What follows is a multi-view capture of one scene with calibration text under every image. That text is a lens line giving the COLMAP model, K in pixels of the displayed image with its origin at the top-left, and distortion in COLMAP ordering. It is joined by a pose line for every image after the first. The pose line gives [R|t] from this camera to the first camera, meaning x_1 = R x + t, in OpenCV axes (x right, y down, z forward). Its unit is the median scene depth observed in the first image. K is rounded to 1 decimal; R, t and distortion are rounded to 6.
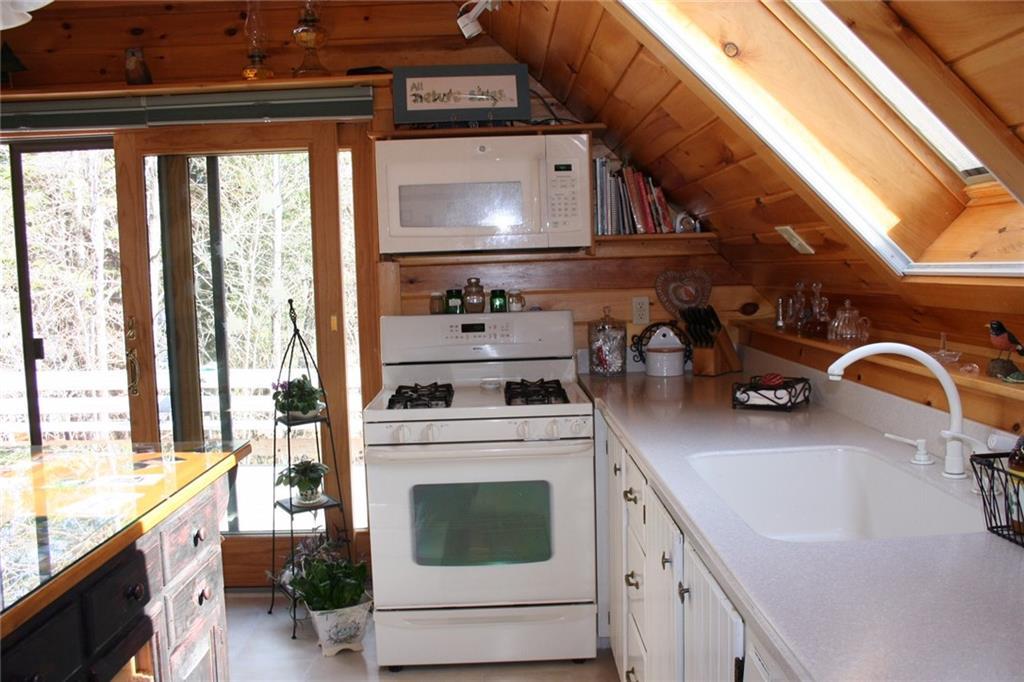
lens RADIAL K [[864.9, 0, 510.9], [0, 864.9, 336.5], [0, 0, 1]] dist [-0.090759, 0.030800]
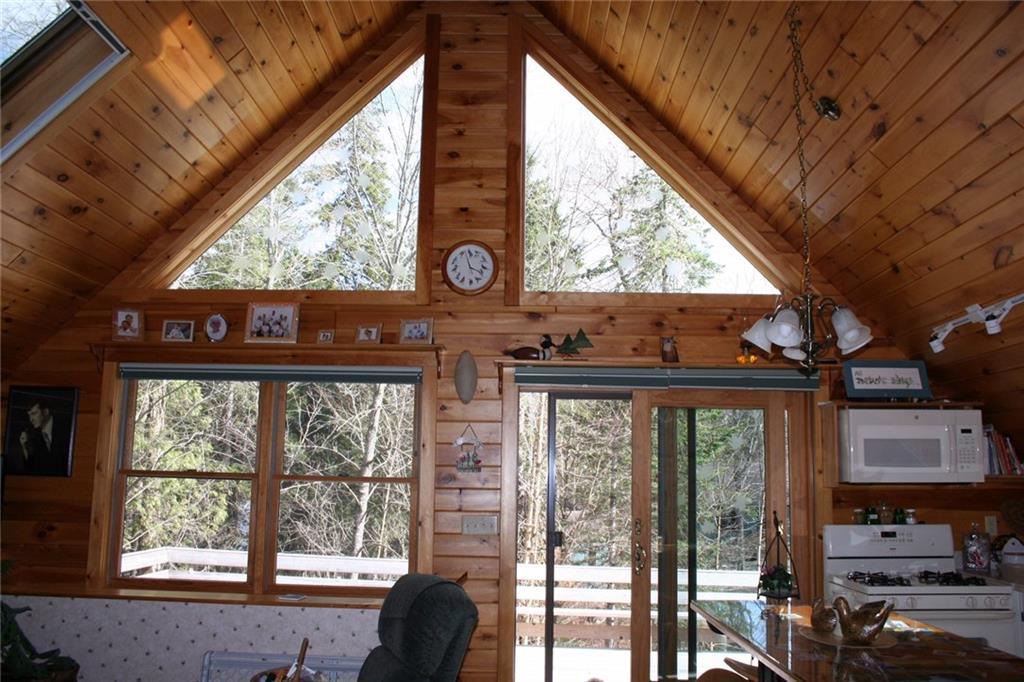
lens RADIAL K [[864.9, 0, 513.1], [0, 864.9, 346.3], [0, 0, 1]] dist [-0.090759, 0.030800]
pose [[0.998846, 0.042059, -0.023190, -0.678377], [-0.046303, 0.971541, -0.232303, 0.044204], [0.012760, 0.233108, 0.972367, -0.493187]]
